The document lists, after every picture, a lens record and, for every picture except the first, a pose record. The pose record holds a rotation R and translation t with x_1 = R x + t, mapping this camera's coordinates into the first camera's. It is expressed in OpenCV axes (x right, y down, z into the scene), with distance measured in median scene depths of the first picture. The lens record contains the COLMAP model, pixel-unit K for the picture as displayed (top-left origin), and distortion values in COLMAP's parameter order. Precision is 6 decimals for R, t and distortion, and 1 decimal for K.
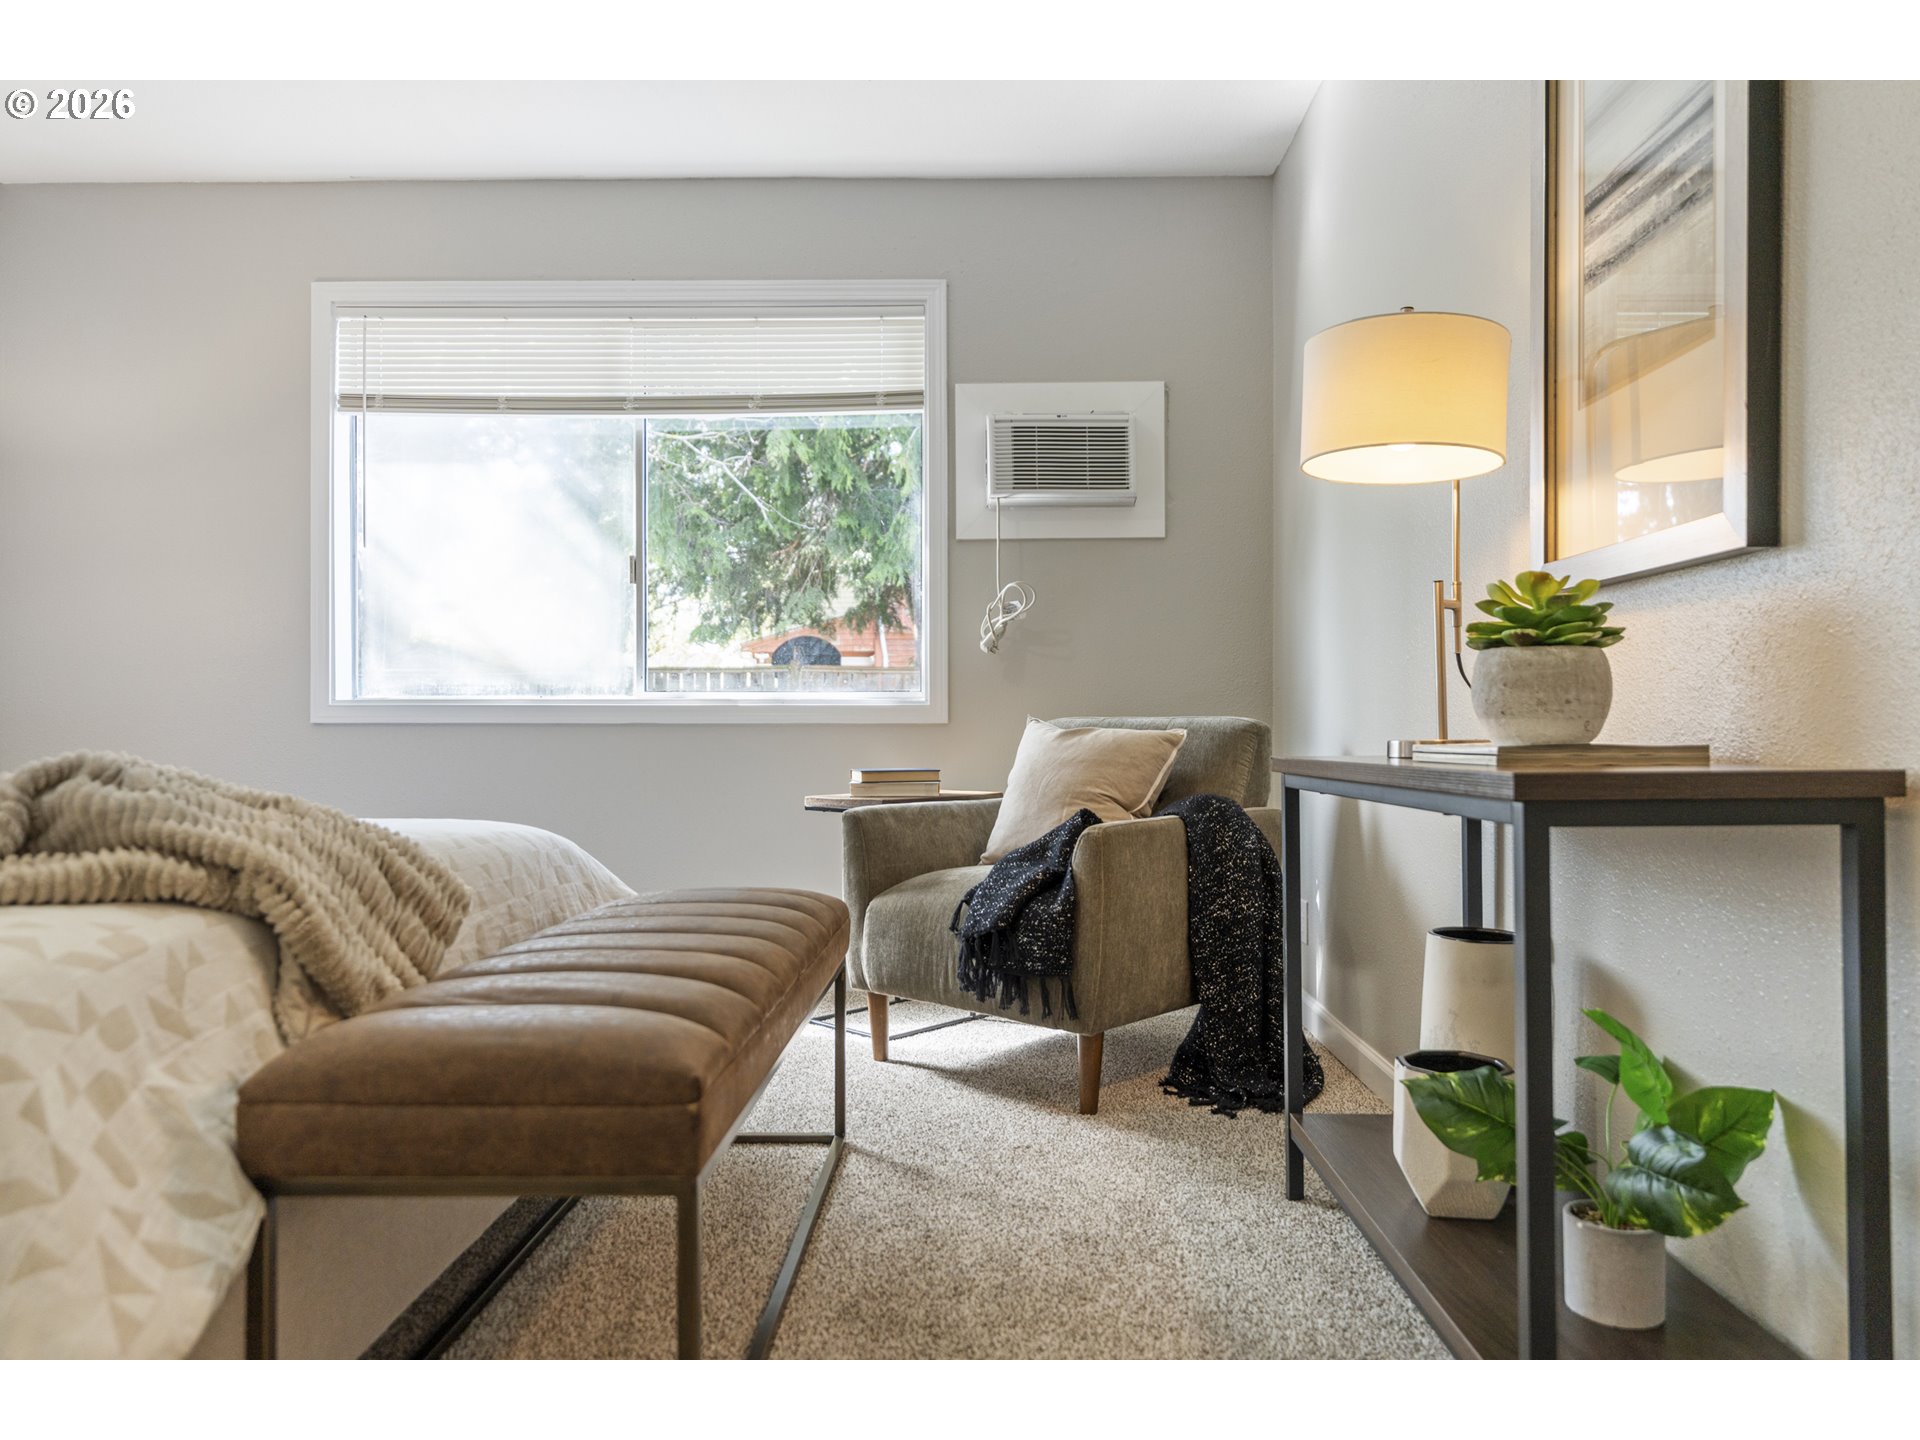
lens RADIAL K [[1275.8, 0, 971.9], [0, 1275.8, 733.3], [0, 0, 1]] dist [0.004079, -0.000840]
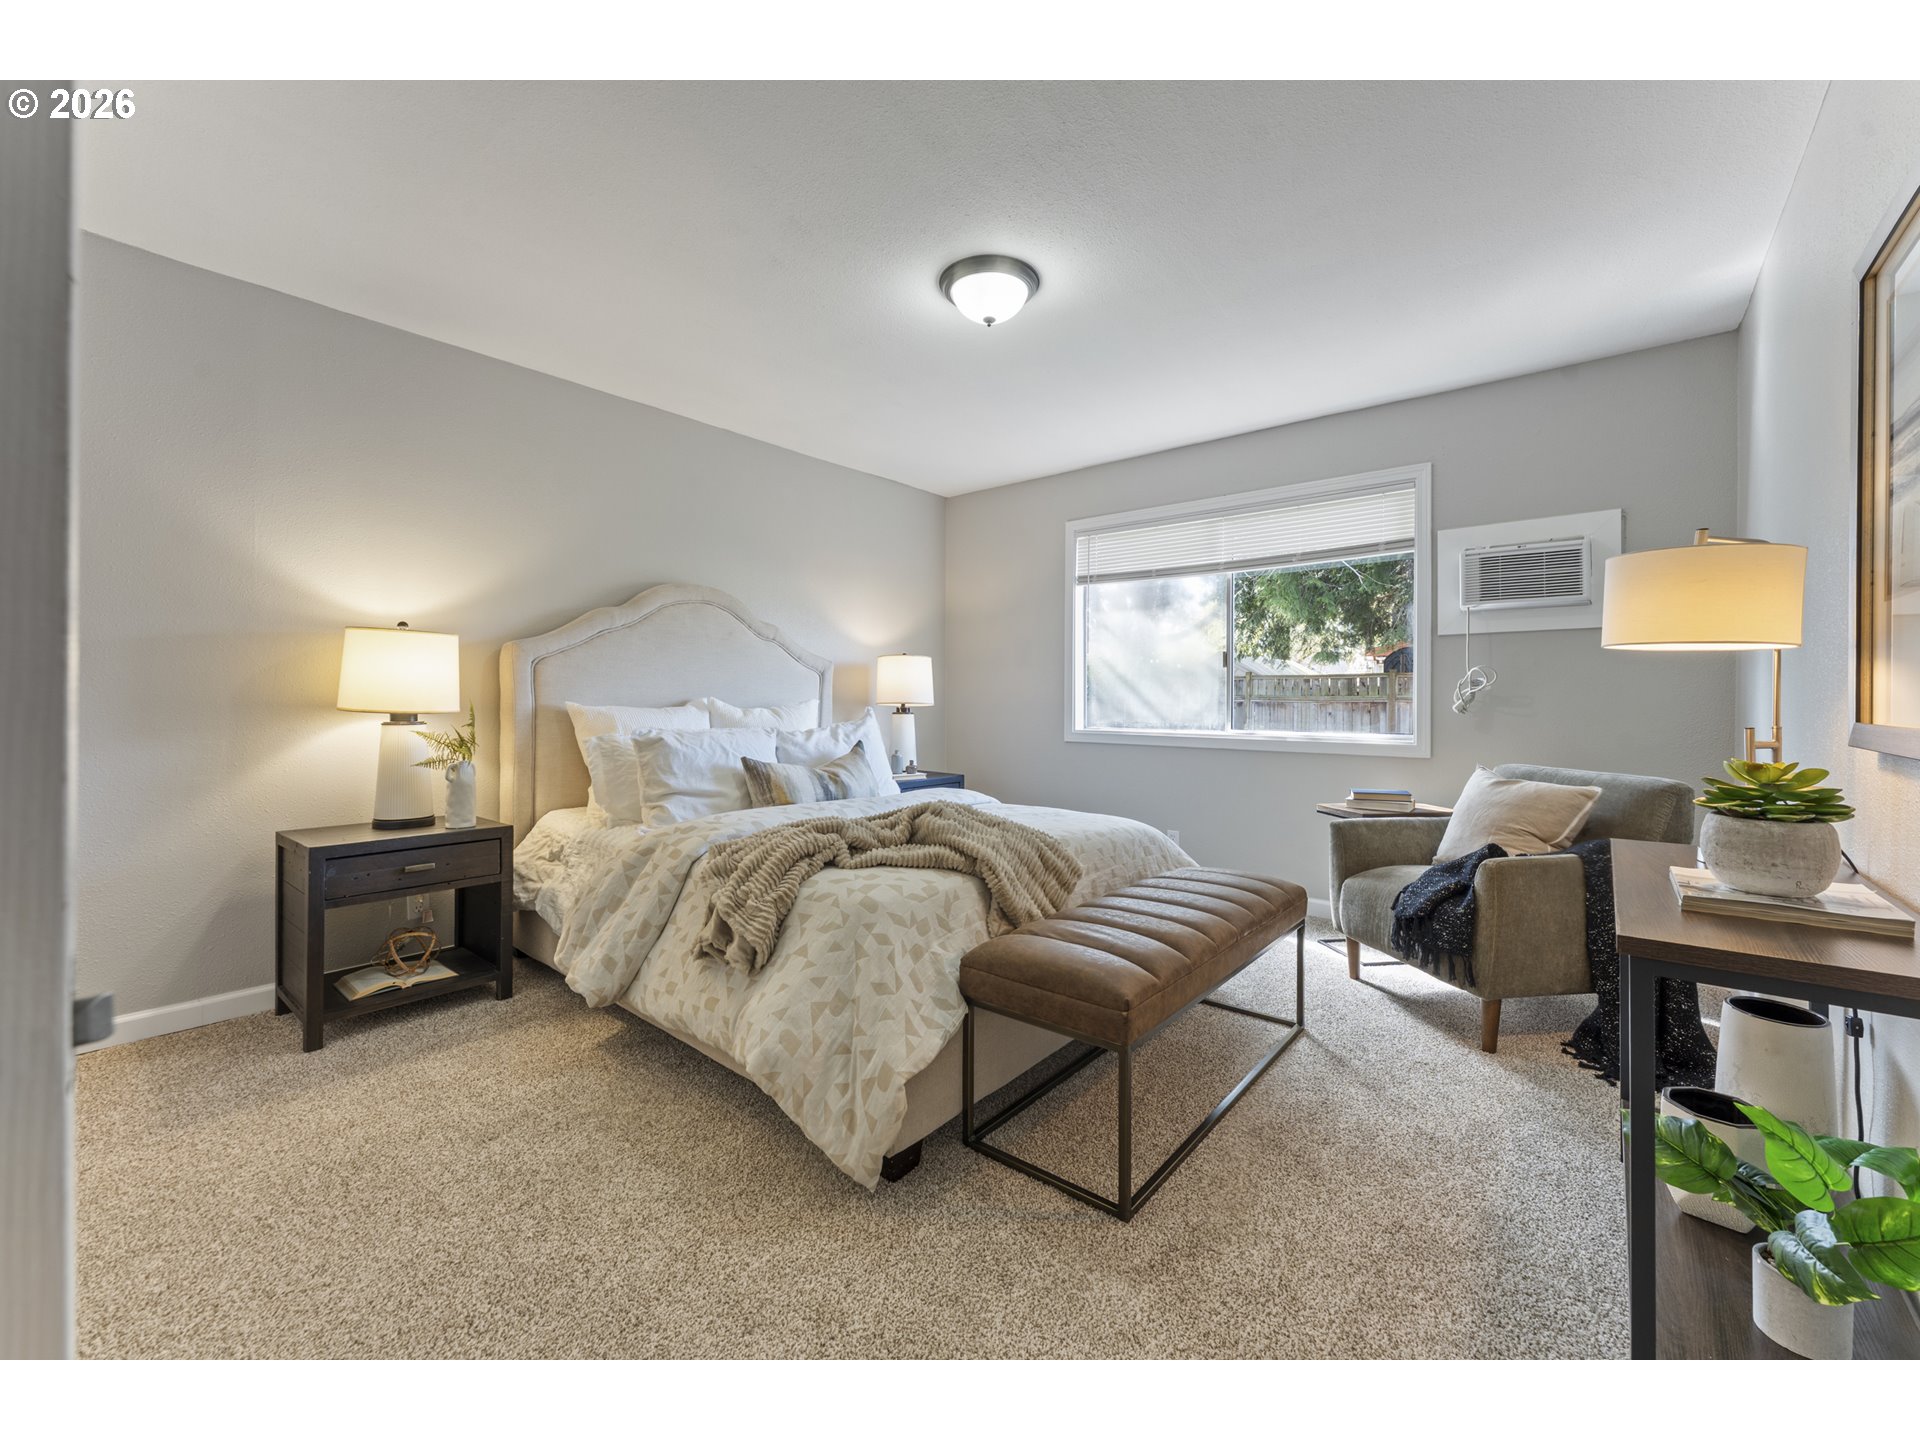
lens RADIAL K [[780.2, 0, 958.6], [0, 780.2, 700.1], [0, 0, 1]] dist [0.003235, -0.000930]
pose [[0.778875, 0.005744, -0.627152, 0.204949], [-0.004210, 0.999983, 0.003930, -0.126877], [0.627165, -0.000421, 0.778887, -0.104949]]
